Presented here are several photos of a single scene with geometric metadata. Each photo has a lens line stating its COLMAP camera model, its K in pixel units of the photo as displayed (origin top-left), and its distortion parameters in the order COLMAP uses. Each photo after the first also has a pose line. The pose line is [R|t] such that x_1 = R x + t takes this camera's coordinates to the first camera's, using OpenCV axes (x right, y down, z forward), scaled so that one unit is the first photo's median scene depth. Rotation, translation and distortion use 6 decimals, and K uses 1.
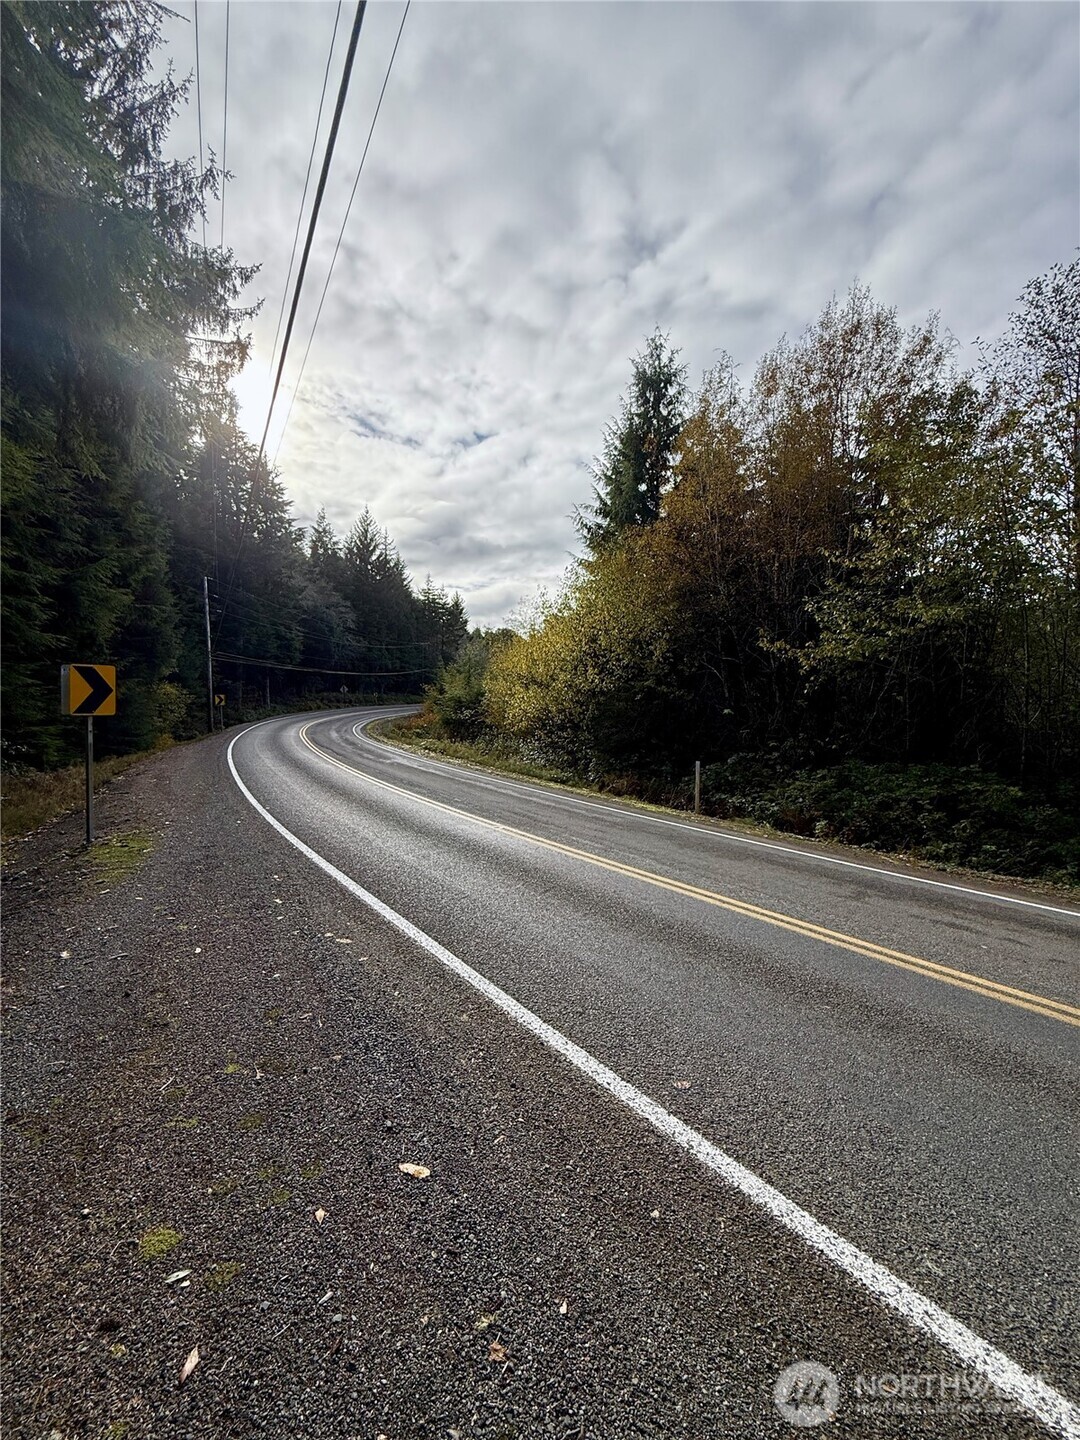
lens RADIAL K [[584.6, 0, 539.7], [0, 584.6, 717.3], [0, 0, 1]] dist [-0.000454, 0.000659]
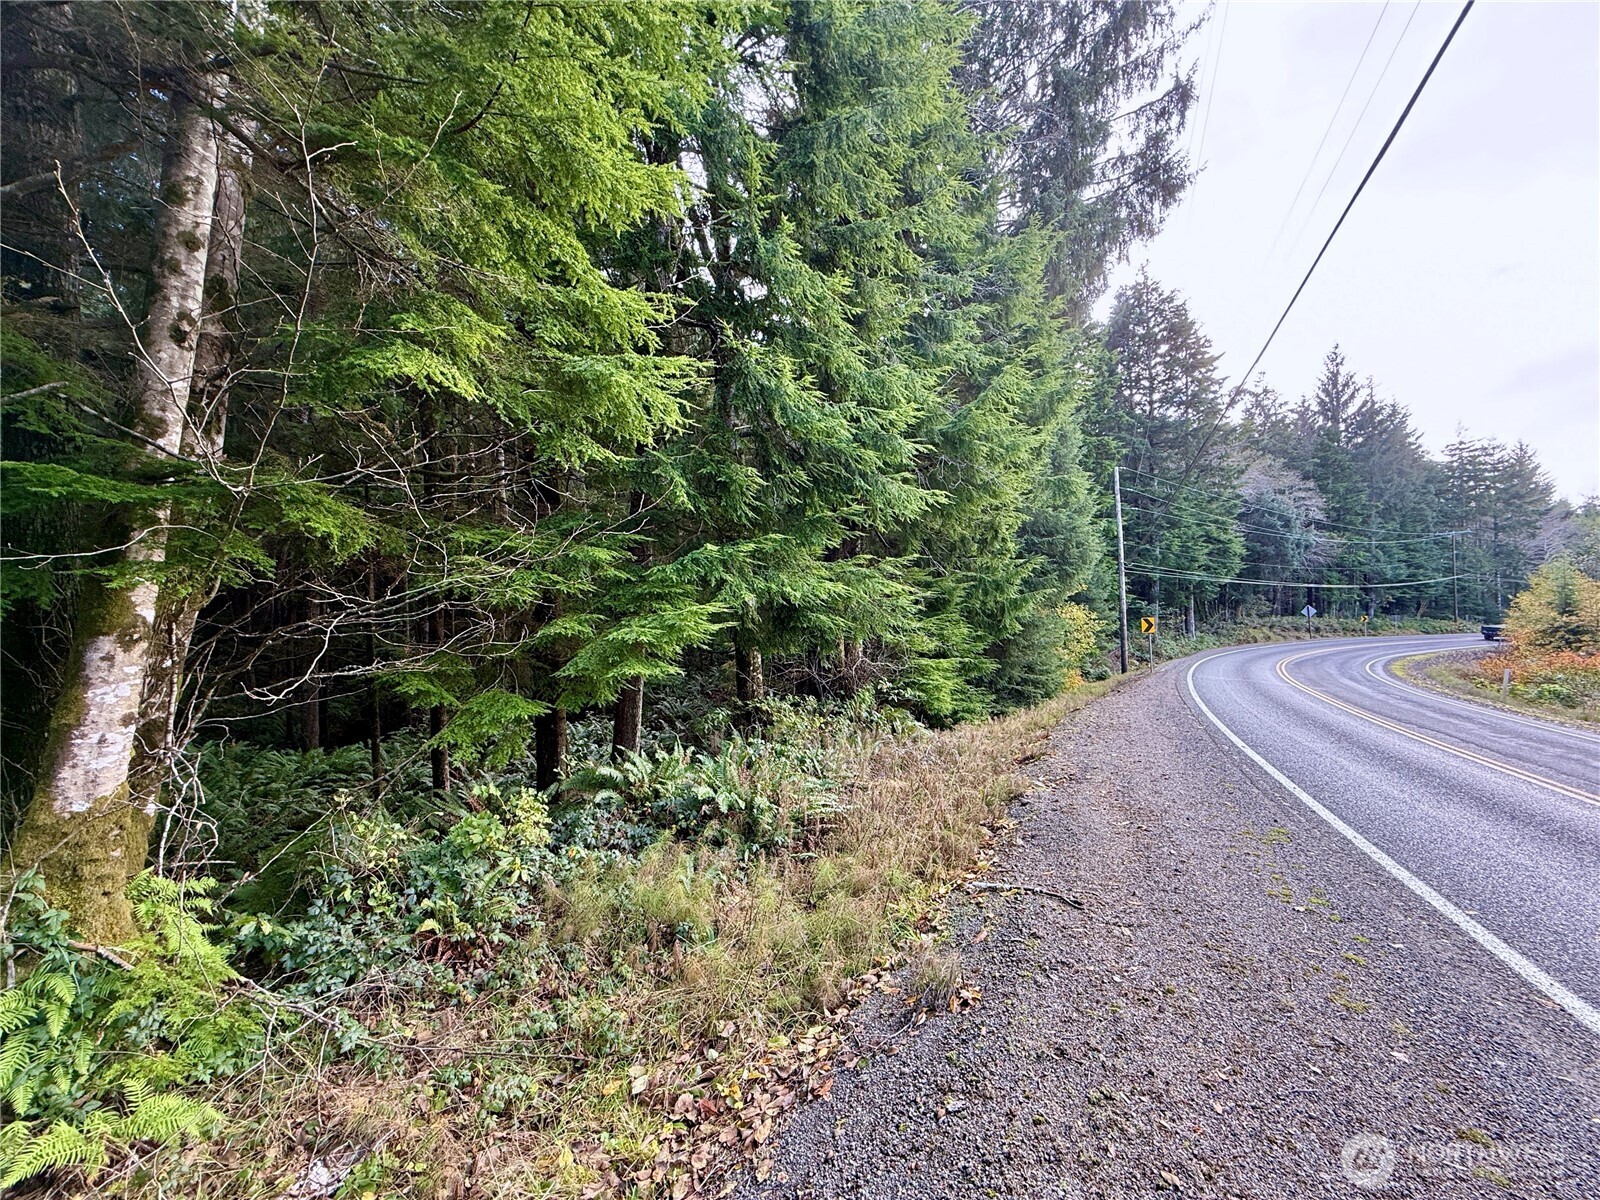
lens RADIAL K [[649.6, 0, 799.8], [0, 649.6, 604.2], [0, 0, 1]] dist [-0.000454, 0.000659]
pose [[0.585785, -0.035582, -0.809685, -0.079303], [-0.020808, 0.998046, -0.058913, -0.000212], [0.810199, 0.051359, 0.583901, 0.104750]]
